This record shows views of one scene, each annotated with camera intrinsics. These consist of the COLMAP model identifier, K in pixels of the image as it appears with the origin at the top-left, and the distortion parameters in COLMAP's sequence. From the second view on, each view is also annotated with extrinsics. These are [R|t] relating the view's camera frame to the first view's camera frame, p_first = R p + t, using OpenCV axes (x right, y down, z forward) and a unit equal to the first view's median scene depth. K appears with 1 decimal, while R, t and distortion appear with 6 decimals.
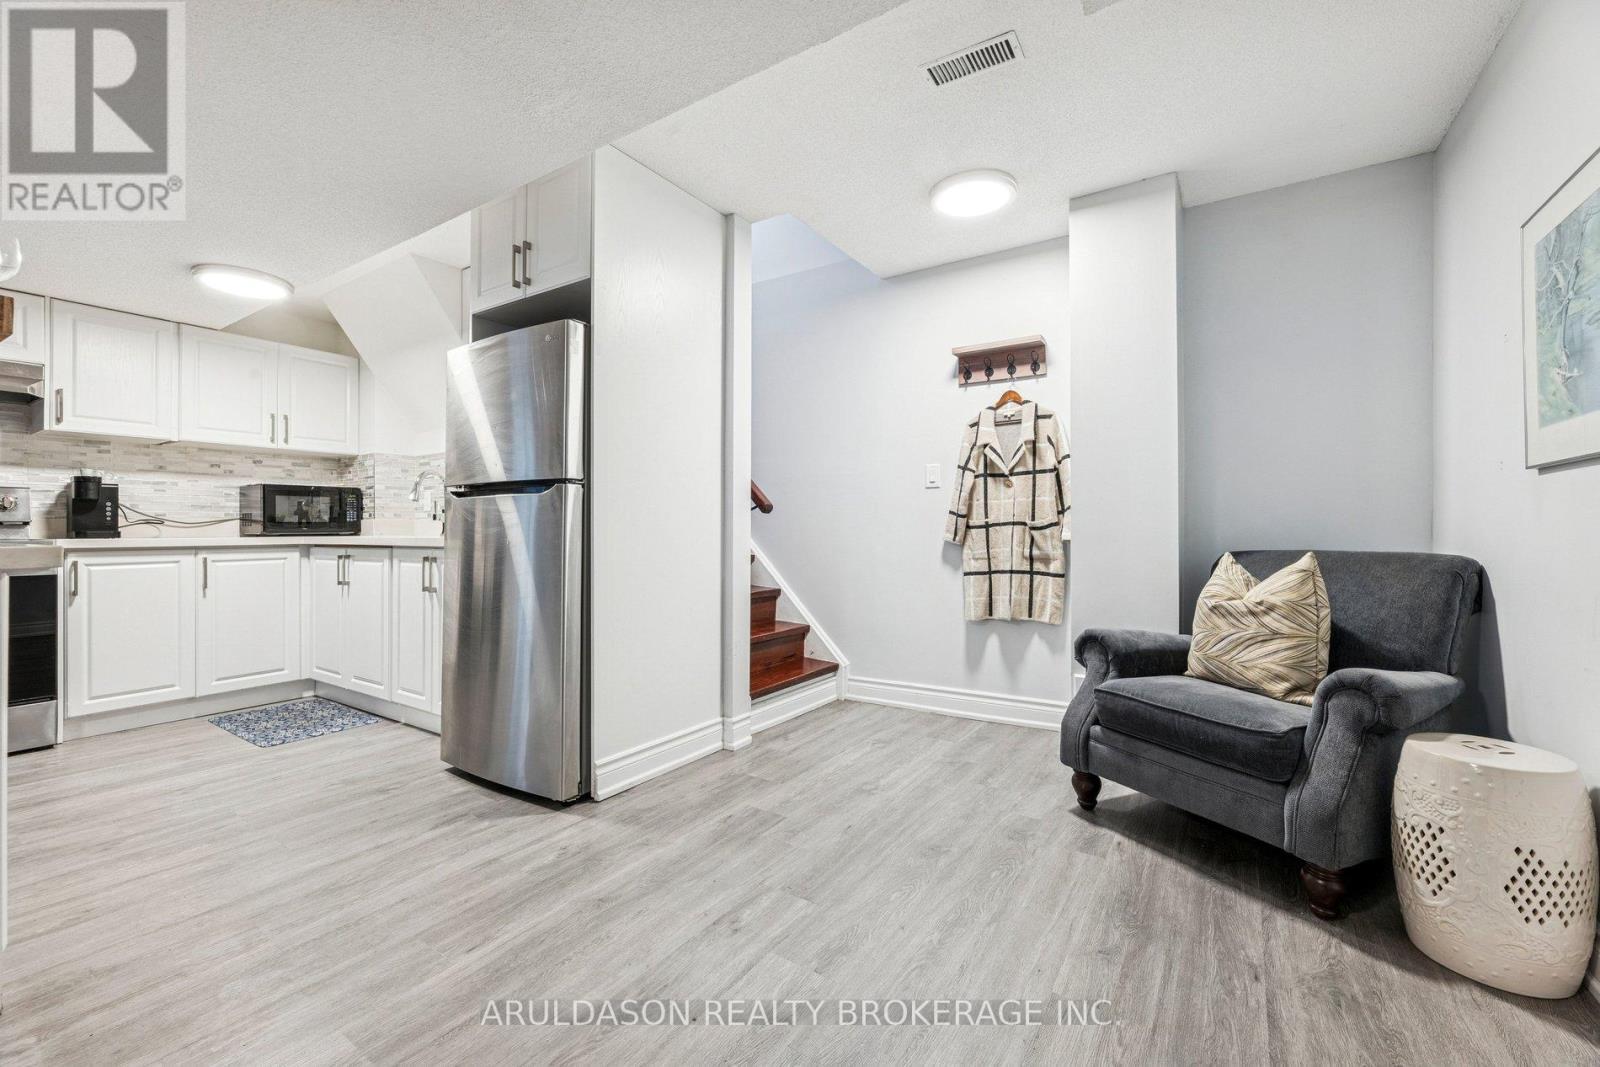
lens RADIAL K [[649.7, 0, 804.7], [0, 649.7, 528.6], [0, 0, 1]] dist [-0.007093, 0.001128]
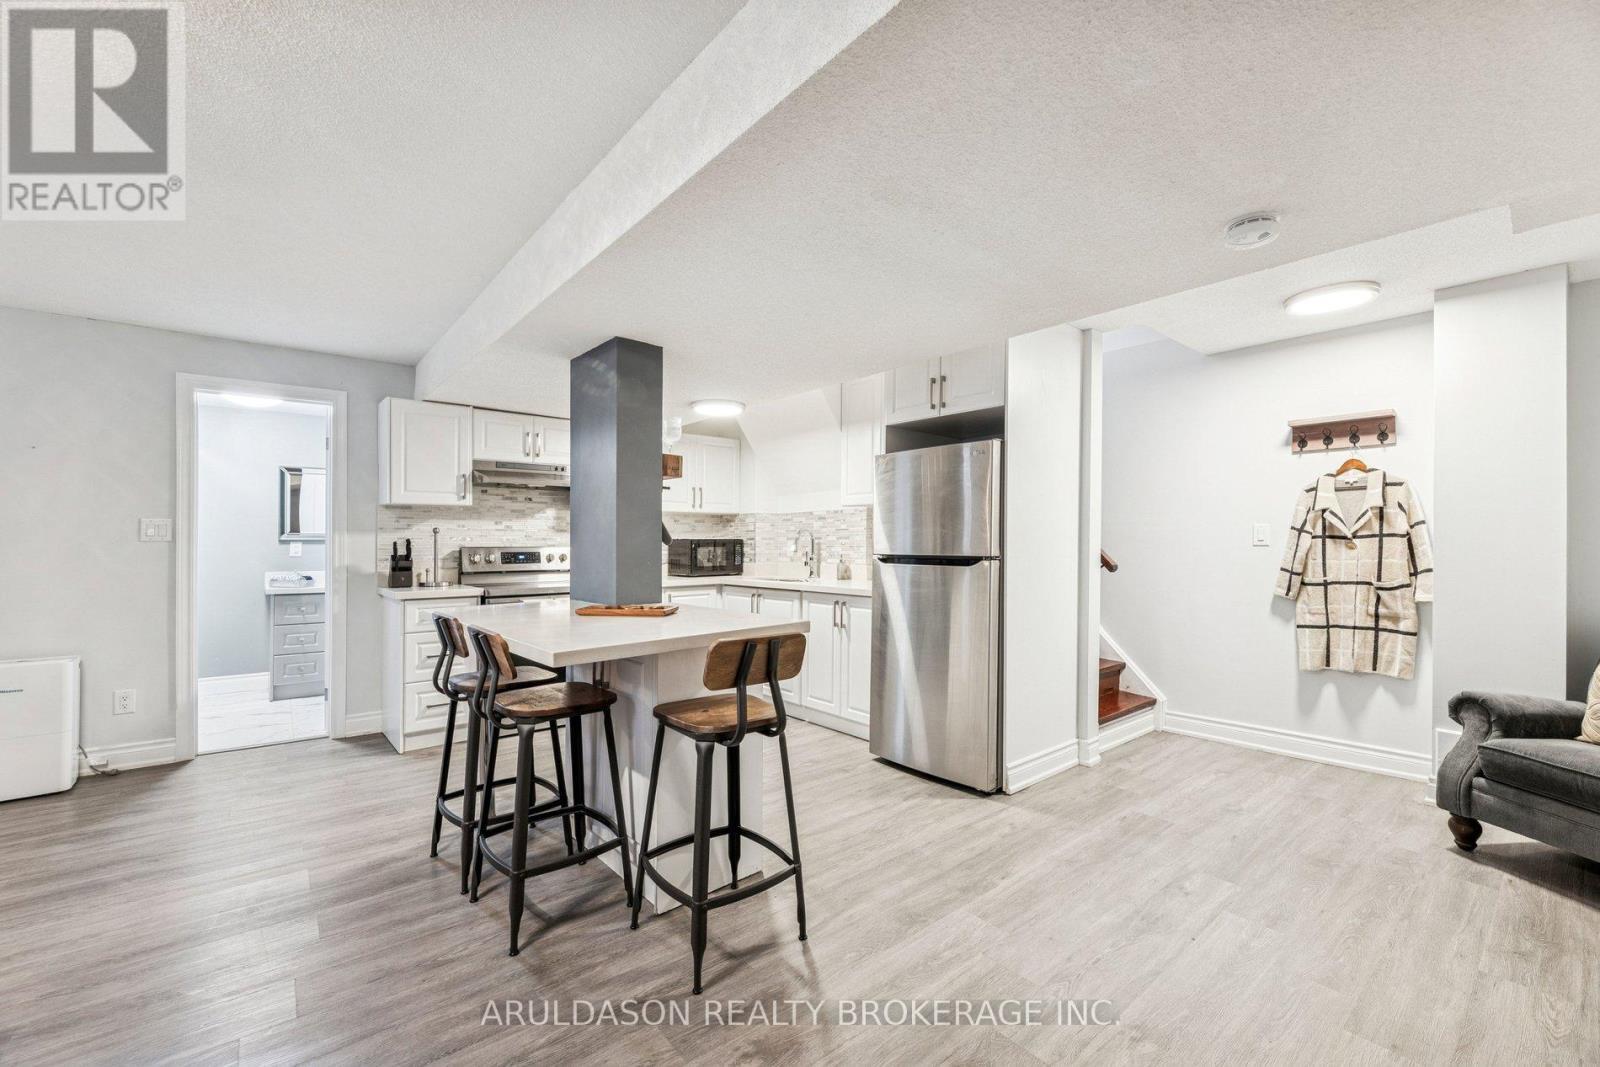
lens RADIAL K [[649.7, 0, 795.3], [0, 649.7, 547.0], [0, 0, 1]] dist [-0.007093, 0.001128]
pose [[0.955283, 0.003375, -0.295674, -0.293466], [-0.000438, 0.999950, 0.010002, -0.090672], [0.295693, -0.009425, 0.955236, -0.350747]]
